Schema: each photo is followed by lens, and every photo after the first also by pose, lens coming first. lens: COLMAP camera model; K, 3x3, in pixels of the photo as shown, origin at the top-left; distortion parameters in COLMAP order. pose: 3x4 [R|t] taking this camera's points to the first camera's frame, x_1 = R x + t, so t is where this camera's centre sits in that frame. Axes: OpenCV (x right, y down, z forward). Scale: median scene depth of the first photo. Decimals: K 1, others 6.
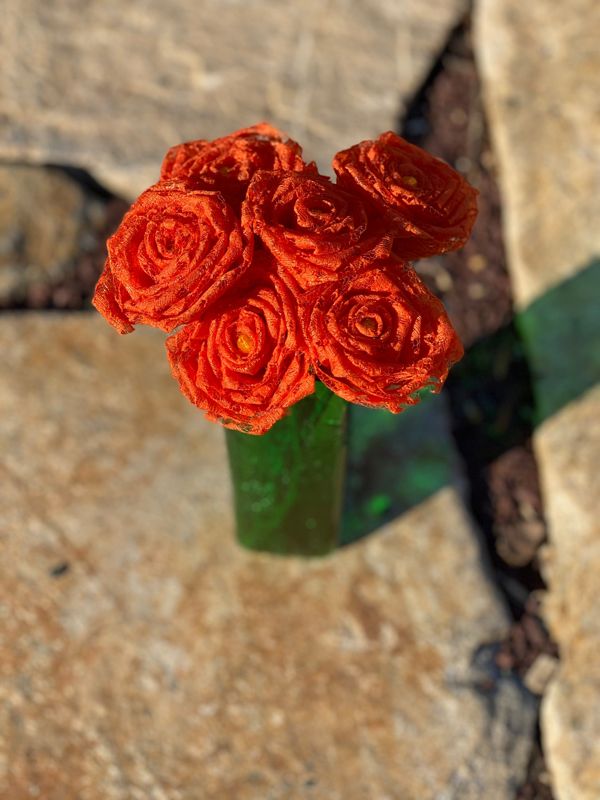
lens RADIAL K [[1220.6, 0, 300.0], [0, 1220.6, 400.0], [0, 0, 1]] dist [0.071437, 0.017950]
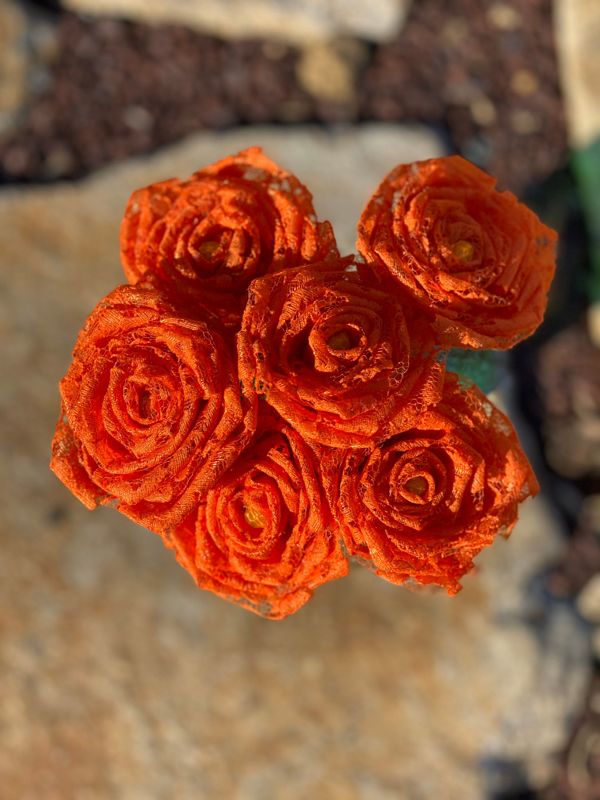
lens RADIAL K [[1227.3, 0, 299.9], [0, 1227.3, 395.2], [0, 0, 1]] dist [0.036082, 0.009468]
pose [[0.998238, -0.056680, -0.017576, 0.000741], [0.059213, 0.931829, 0.358034, -0.384598], [-0.003916, -0.358443, 0.933543, 0.304928]]
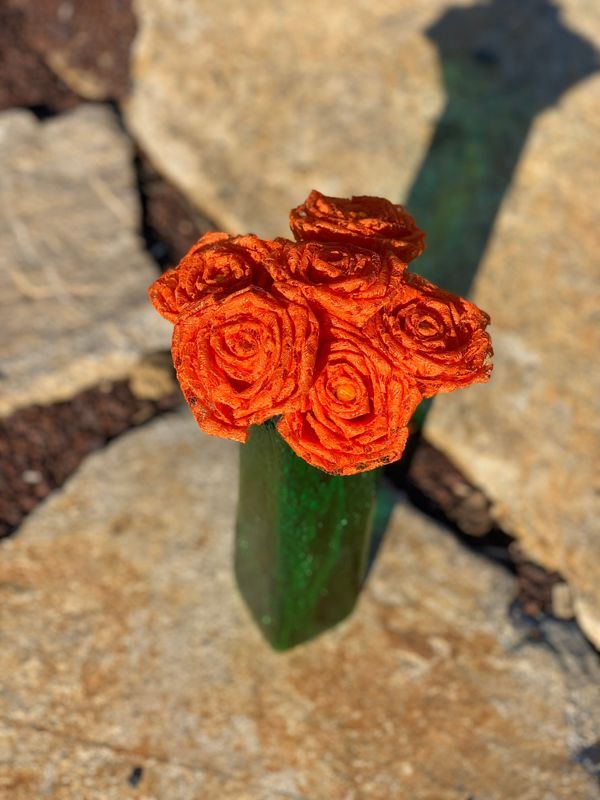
lens RADIAL K [[1220.6, 0, 300.0], [0, 1220.6, 400.0], [0, 0, 1]] dist [0.071437, 0.017950]
pose [[0.806904, -0.466380, 0.362486, -0.466652], [0.511285, 0.858768, -0.033230, -0.025165], [-0.295794, 0.212147, 0.931397, 0.003458]]
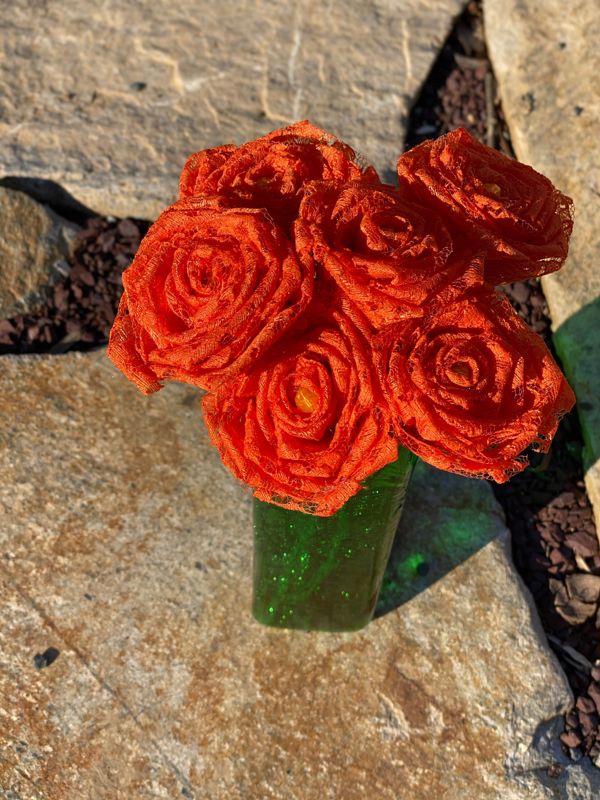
lens RADIAL K [[1227.3, 0, 299.9], [0, 1227.3, 395.2], [0, 0, 1]] dist [0.036082, 0.009468]
pose [[0.998230, -0.034330, 0.048567, -0.085469], [0.035043, 0.999289, -0.013902, -0.038101], [-0.048055, 0.015579, 0.998723, 0.208528]]
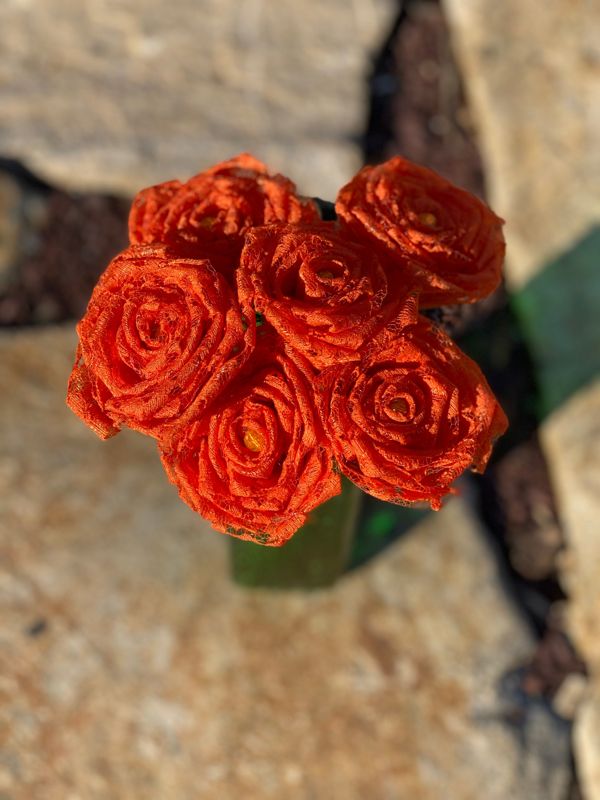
lens RADIAL K [[1227.3, 0, 299.9], [0, 1227.3, 395.2], [0, 0, 1]] dist [0.036082, 0.009468]
pose [[0.995833, -0.078478, 0.046447, -0.049372], [0.074370, 0.993653, 0.084397, -0.143739], [-0.052776, -0.080591, 0.995349, 0.159133]]
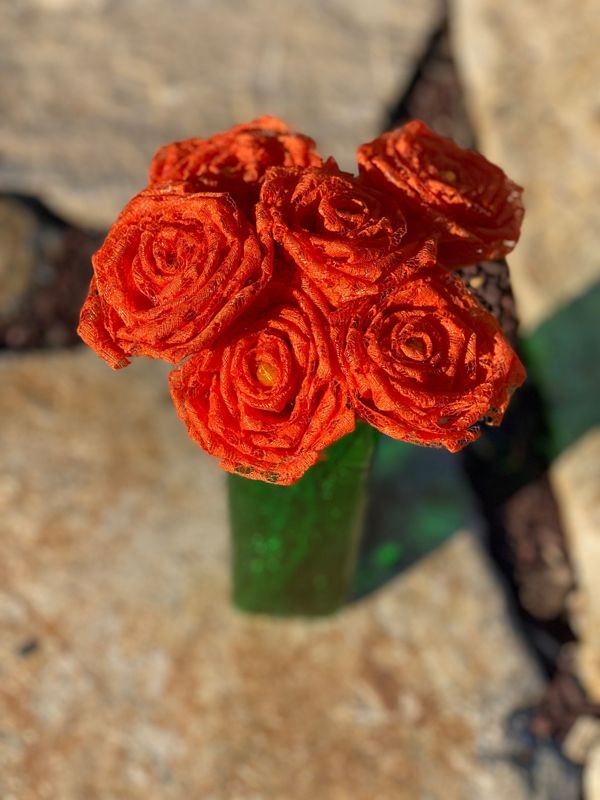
lens RADIAL K [[1227.3, 0, 299.9], [0, 1227.3, 395.2], [0, 0, 1]] dist [0.036082, 0.009468]
pose [[0.997829, -0.039347, 0.052811, -0.065942], [0.041271, 0.998504, -0.035860, -0.001774], [-0.051321, 0.037962, 0.997960, 0.172359]]
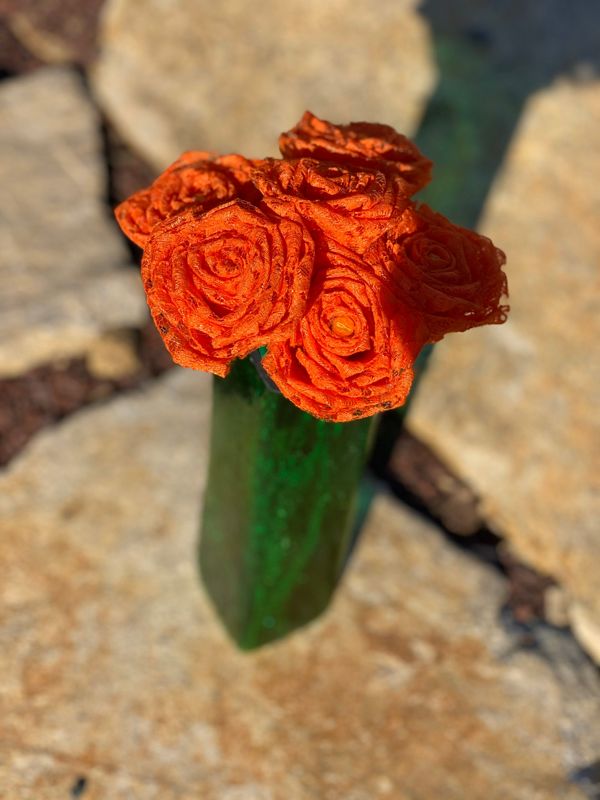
lens RADIAL K [[1220.6, 0, 300.0], [0, 1220.6, 400.0], [0, 0, 1]] dist [0.071437, 0.017950]
pose [[0.806520, -0.426826, 0.409078, -0.470557], [0.485903, 0.872727, -0.047395, 0.030886], [-0.336784, 0.236997, 0.911268, 0.170324]]
